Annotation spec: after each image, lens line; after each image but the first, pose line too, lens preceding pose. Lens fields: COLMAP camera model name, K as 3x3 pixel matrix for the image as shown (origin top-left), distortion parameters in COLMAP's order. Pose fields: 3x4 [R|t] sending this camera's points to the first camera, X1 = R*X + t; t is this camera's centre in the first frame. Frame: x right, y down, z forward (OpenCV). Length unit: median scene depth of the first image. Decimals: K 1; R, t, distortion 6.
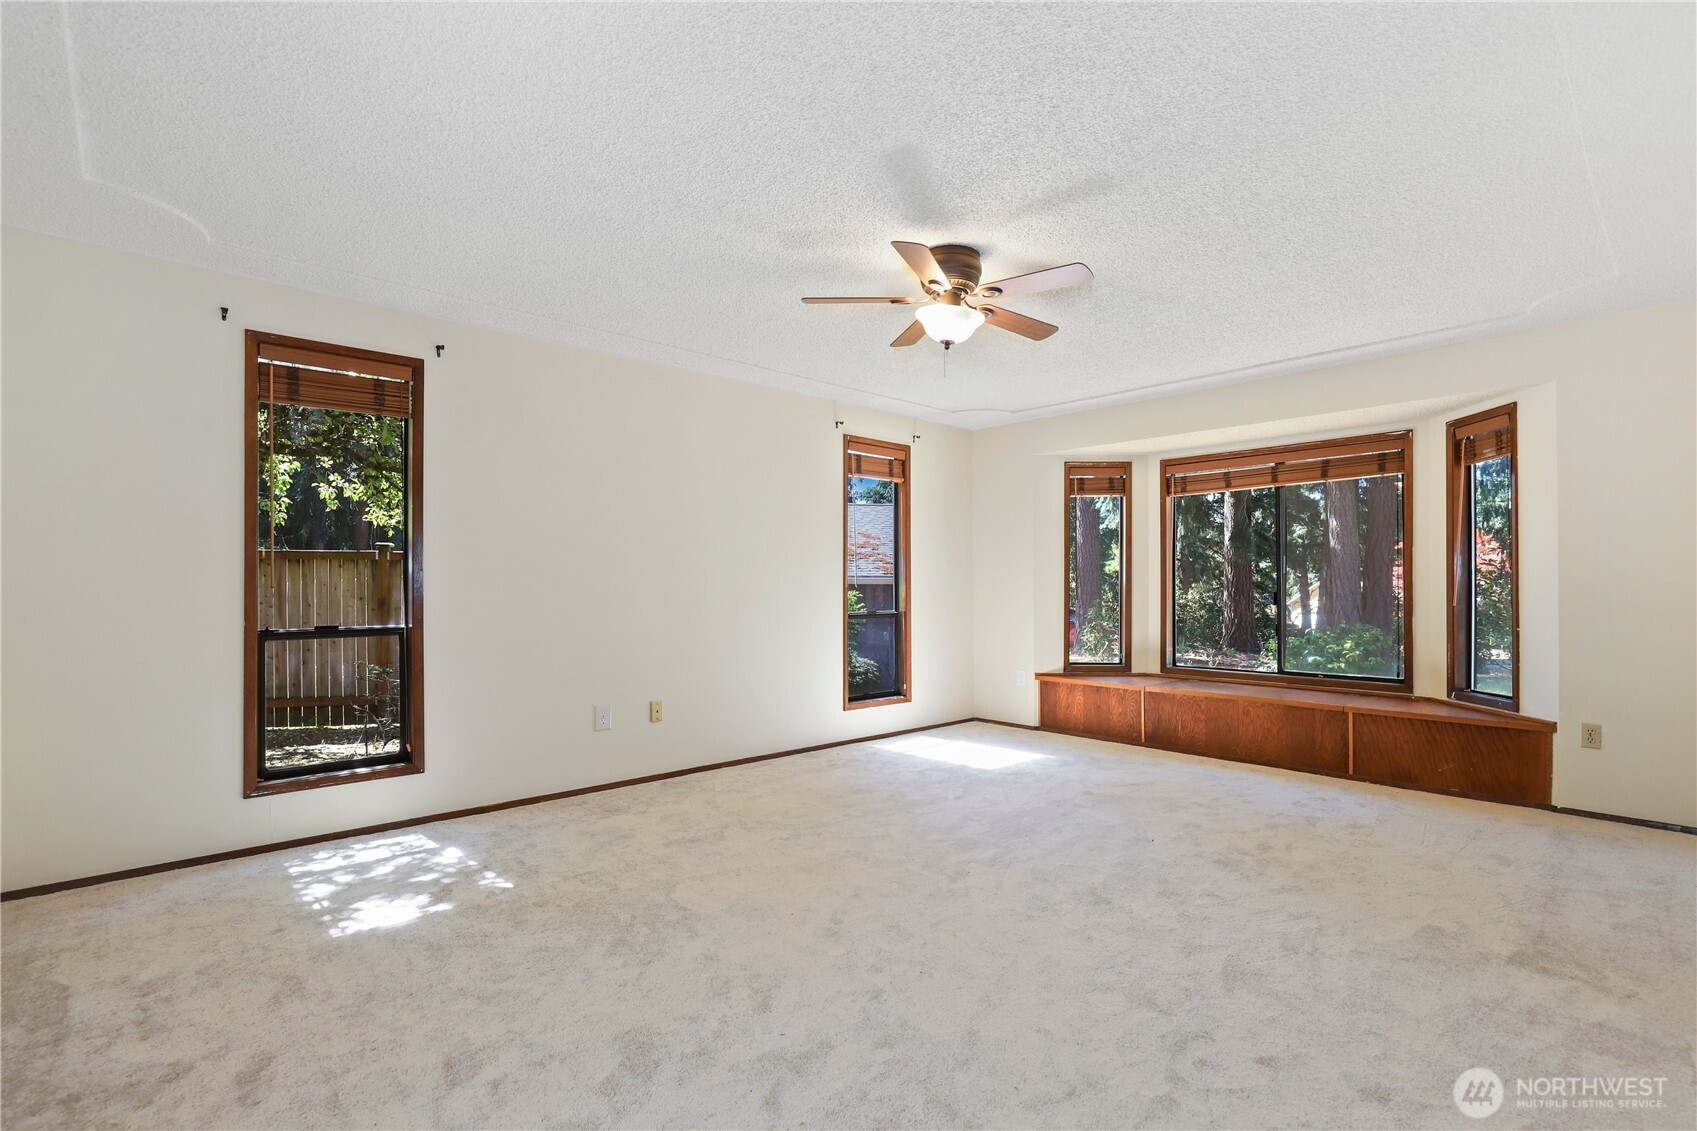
lens RADIAL K [[794.5, 0, 850.3], [0, 794.5, 587.7], [0, 0, 1]] dist [-0.012930, 0.000391]
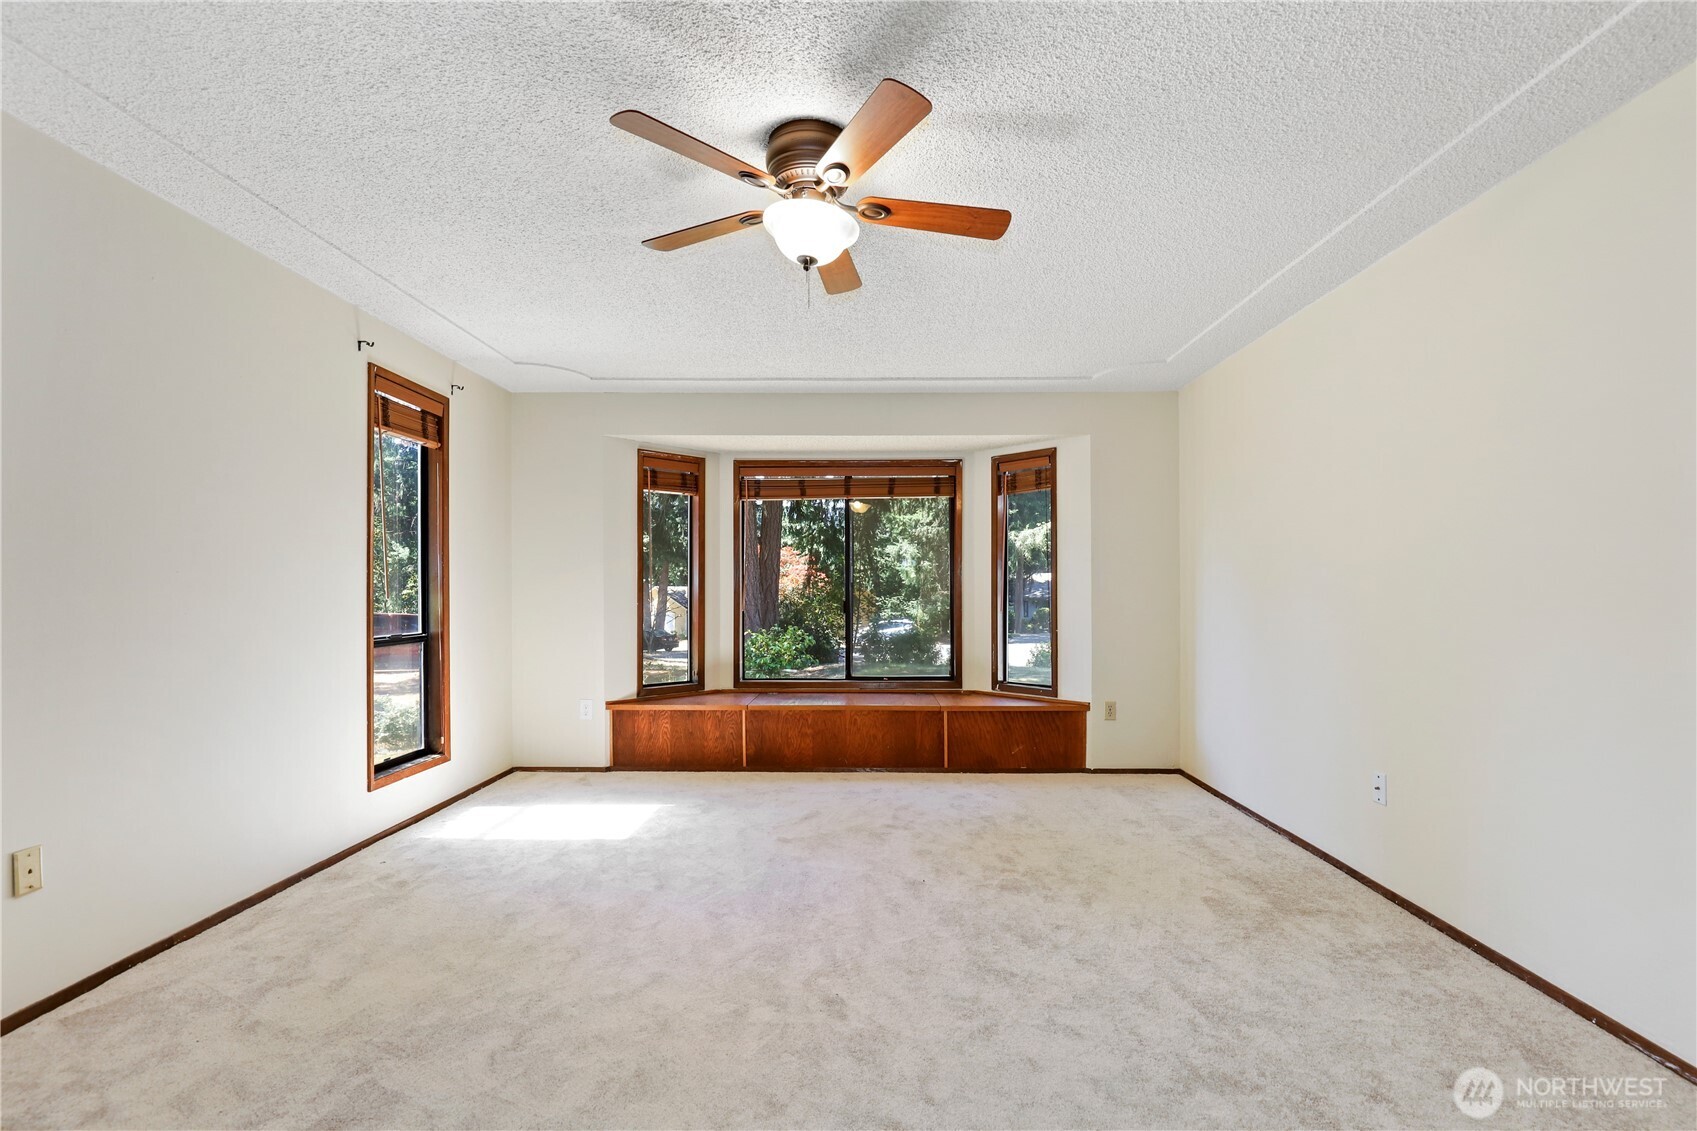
lens RADIAL K [[794.5, 0, 850.3], [0, 794.5, 587.7], [0, 0, 1]] dist [-0.012930, 0.000391]
pose [[0.680651, 0.002746, 0.732603, -0.261032], [0.000675, 0.999990, -0.004375, -0.008534], [-0.732608, 0.003473, 0.680642, 0.343644]]
